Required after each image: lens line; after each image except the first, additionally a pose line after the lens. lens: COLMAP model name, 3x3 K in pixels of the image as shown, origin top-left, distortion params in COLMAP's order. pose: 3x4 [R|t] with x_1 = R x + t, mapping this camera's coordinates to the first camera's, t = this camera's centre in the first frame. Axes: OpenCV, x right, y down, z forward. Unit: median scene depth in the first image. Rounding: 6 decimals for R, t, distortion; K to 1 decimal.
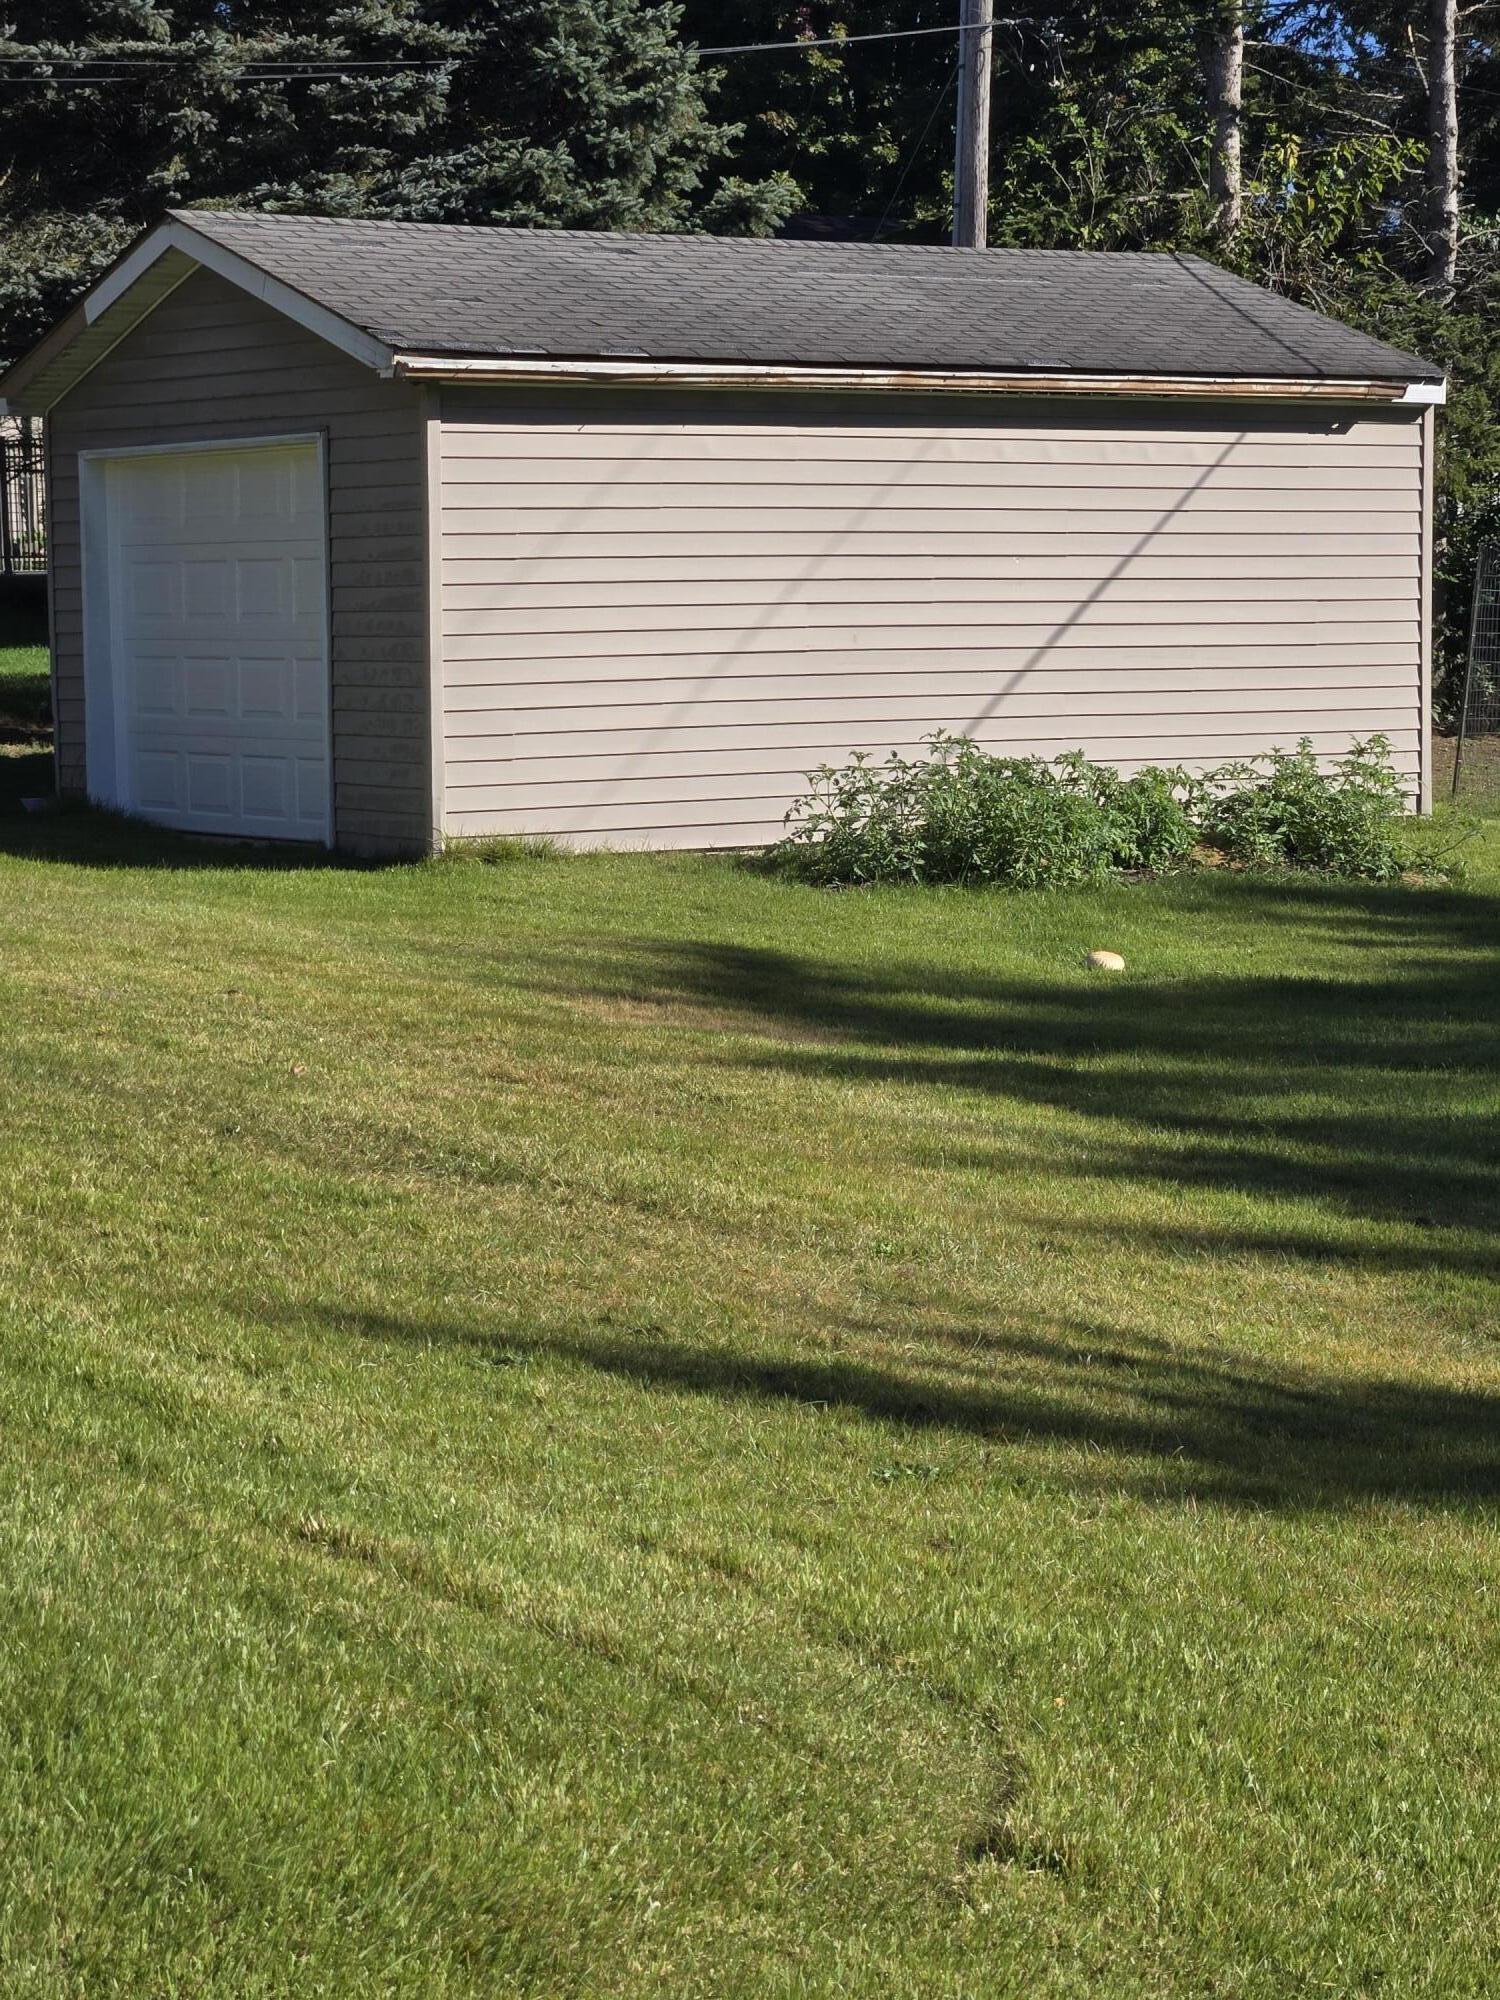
lens RADIAL K [[4022.0, 0, 750.3], [0, 4022.0, 999.6], [0, 0, 1]] dist [-0.030869, 0.000000]
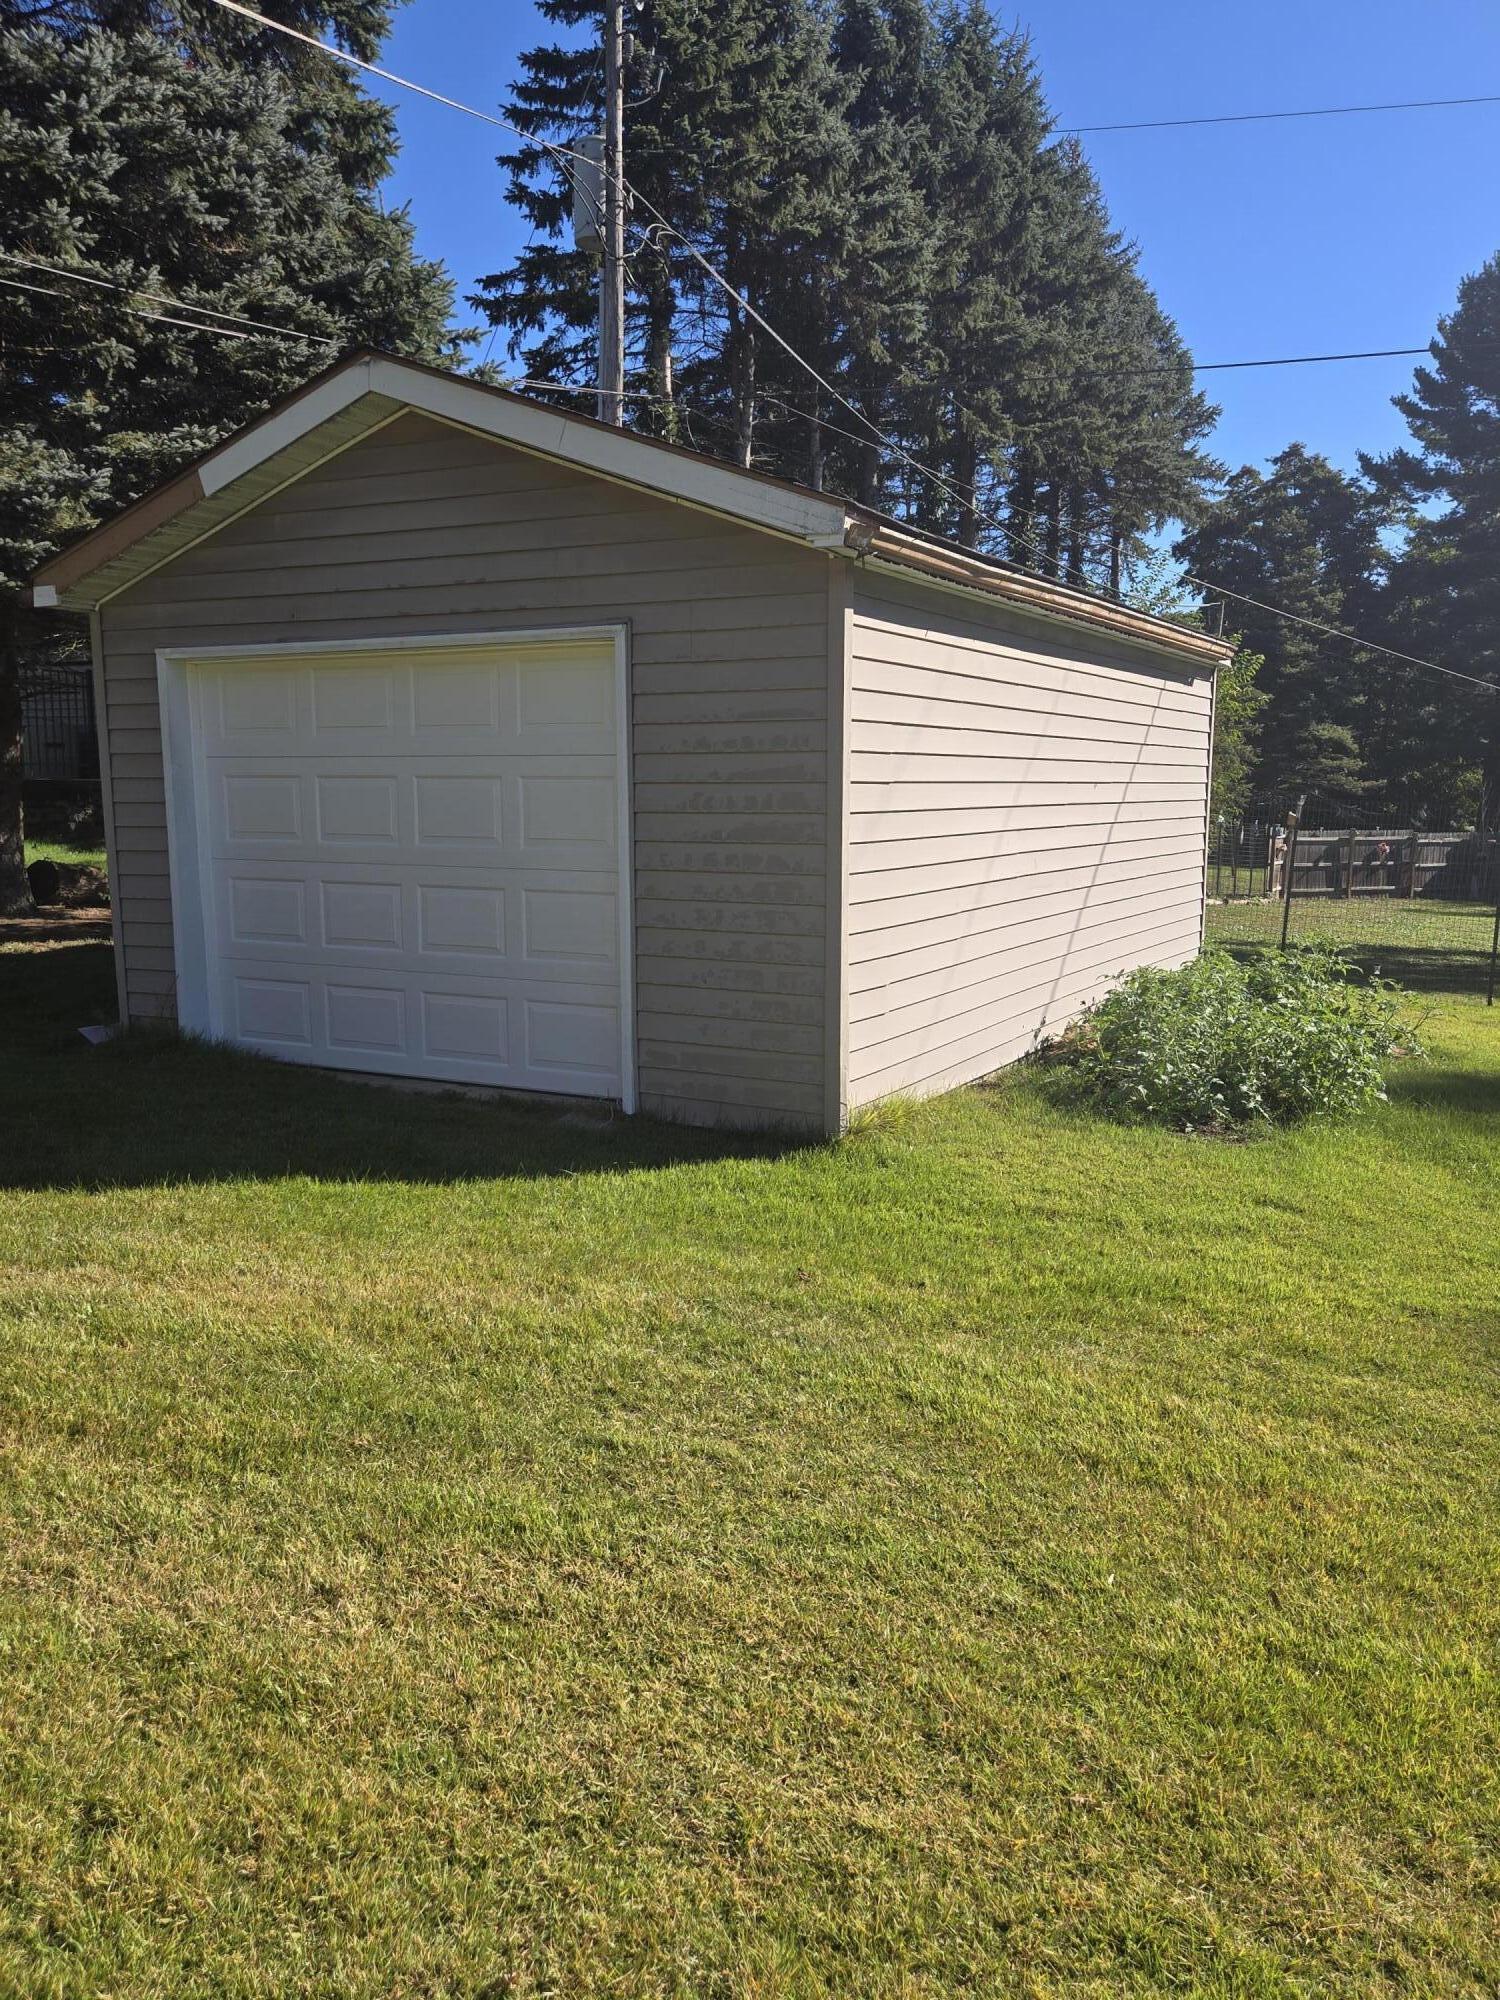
lens RADIAL K [[1602.8, 0, 748.7], [0, 1602.8, 1005.3], [0, 0, 1]] dist [0.037999, 0.005996]
pose [[0.900259, -0.048097, 0.432691, -0.208387], [0.033862, 0.998604, 0.040548, -0.066872], [-0.434037, -0.021852, 0.900630, 0.613641]]
